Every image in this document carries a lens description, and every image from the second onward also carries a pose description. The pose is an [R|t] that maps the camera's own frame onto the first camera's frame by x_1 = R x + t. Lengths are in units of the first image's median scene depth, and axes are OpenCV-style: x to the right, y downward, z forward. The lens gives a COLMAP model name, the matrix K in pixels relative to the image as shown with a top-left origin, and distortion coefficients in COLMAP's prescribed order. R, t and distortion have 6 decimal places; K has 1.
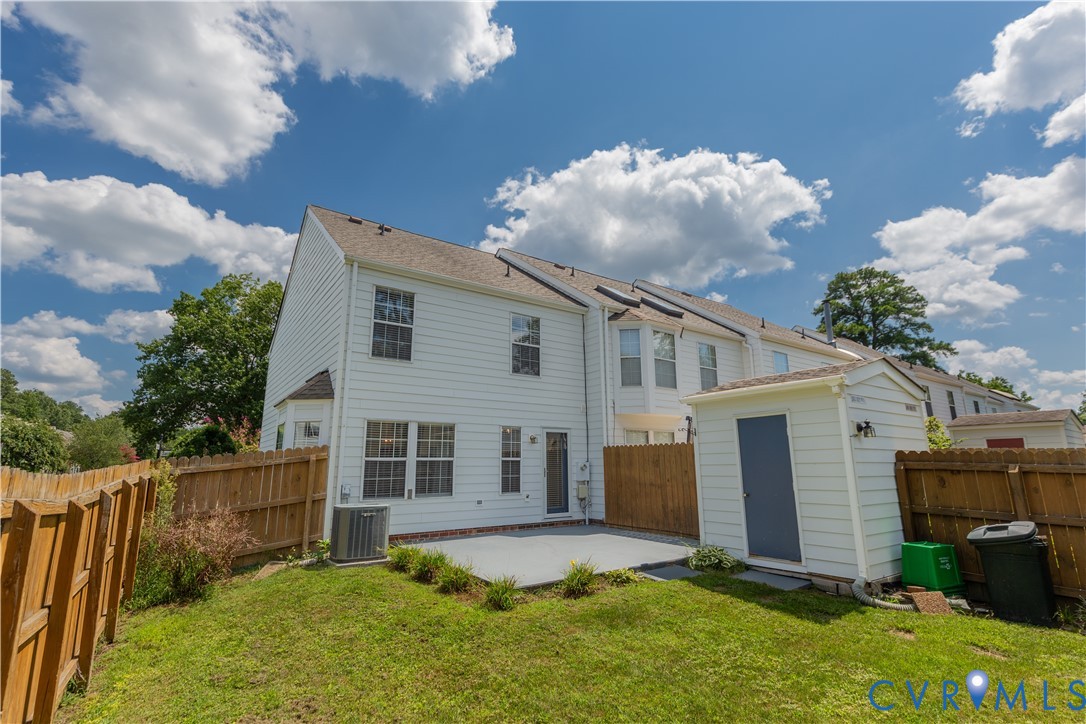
lens RADIAL K [[500.5, 0, 548.5], [0, 500.5, 368.3], [0, 0, 1]] dist [0.004924, 0.000041]
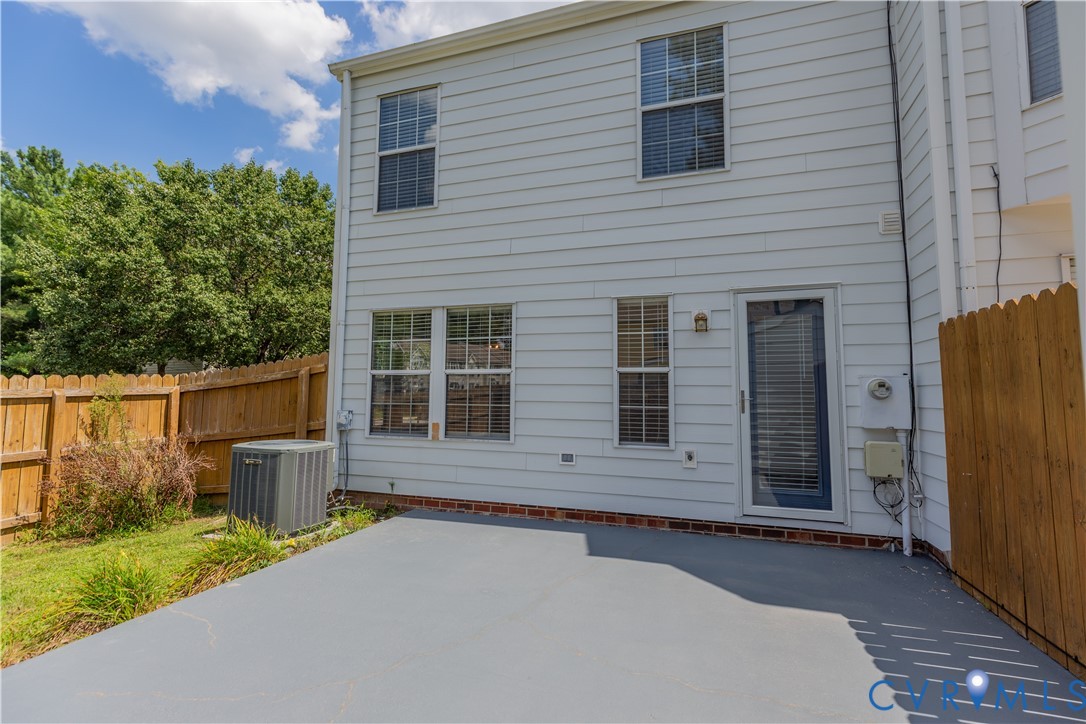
lens RADIAL K [[500.5, 0, 531.8], [0, 500.5, 355.5], [0, 0, 1]] dist [0.004924, 0.000041]
pose [[0.587438, -0.049685, -0.807742, 0.219814], [0.144353, 0.988540, 0.044176, 0.131301], [0.796291, -0.142551, 0.587878, 0.643815]]
